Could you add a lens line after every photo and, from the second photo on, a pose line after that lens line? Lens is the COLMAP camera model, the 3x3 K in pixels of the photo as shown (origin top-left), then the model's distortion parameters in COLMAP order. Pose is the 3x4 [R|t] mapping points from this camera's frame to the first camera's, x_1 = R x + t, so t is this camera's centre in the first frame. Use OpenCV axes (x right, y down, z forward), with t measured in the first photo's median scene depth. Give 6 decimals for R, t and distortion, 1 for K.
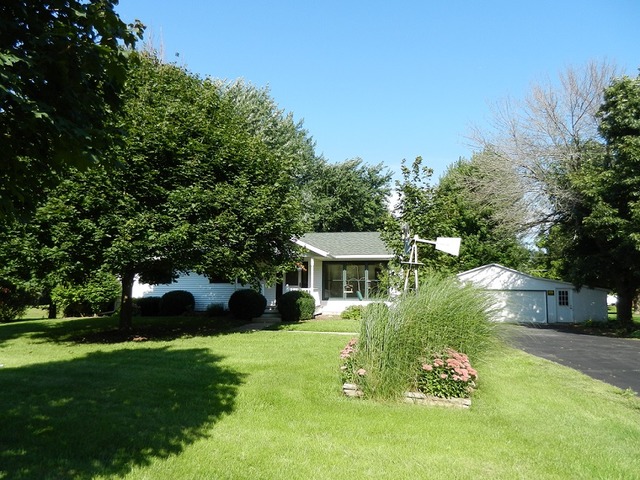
lens RADIAL K [[471.5, 0, 320.0], [0, 471.5, 240.0], [0, 0, 1]] dist [0.006822, 0.003482]
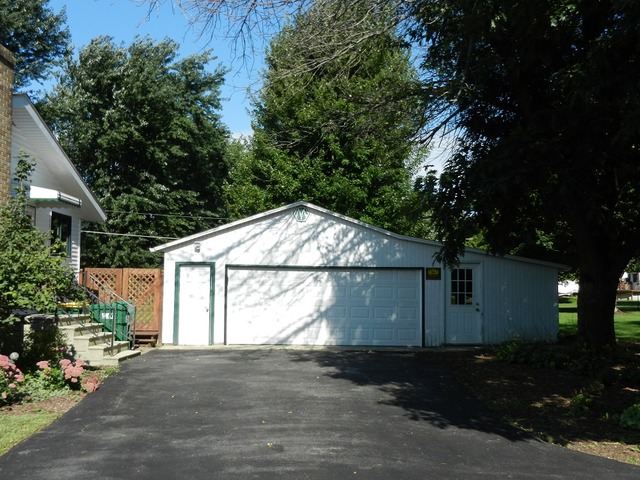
lens RADIAL K [[618.5, 0, 320.0], [0, 618.5, 240.0], [0, 0, 1]] dist [-0.013332, -0.006456]
pose [[0.986900, 0.005244, 0.161249, 0.218635], [-0.013037, 0.998795, 0.047308, 0.041448], [-0.160807, -0.048790, 0.985779, 0.347854]]
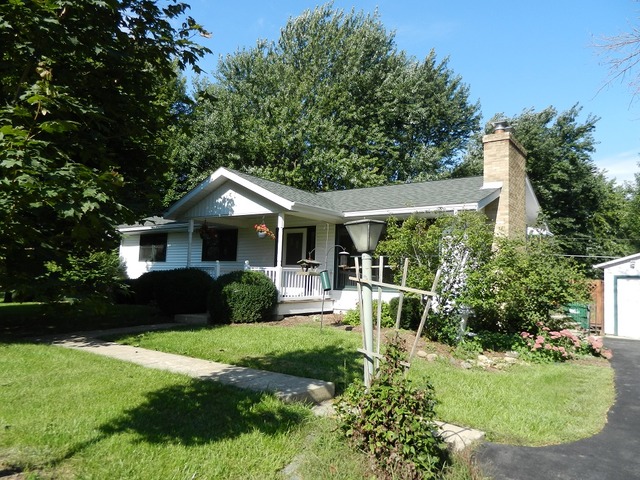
lens RADIAL K [[471.5, 0, 320.0], [0, 471.5, 240.0], [0, 0, 1]] dist [0.006822, 0.003482]
pose [[0.895919, -0.019085, -0.443808, 0.137470], [0.027137, 0.999562, 0.011797, 0.031249], [0.443388, -0.022613, 0.896044, 0.252294]]
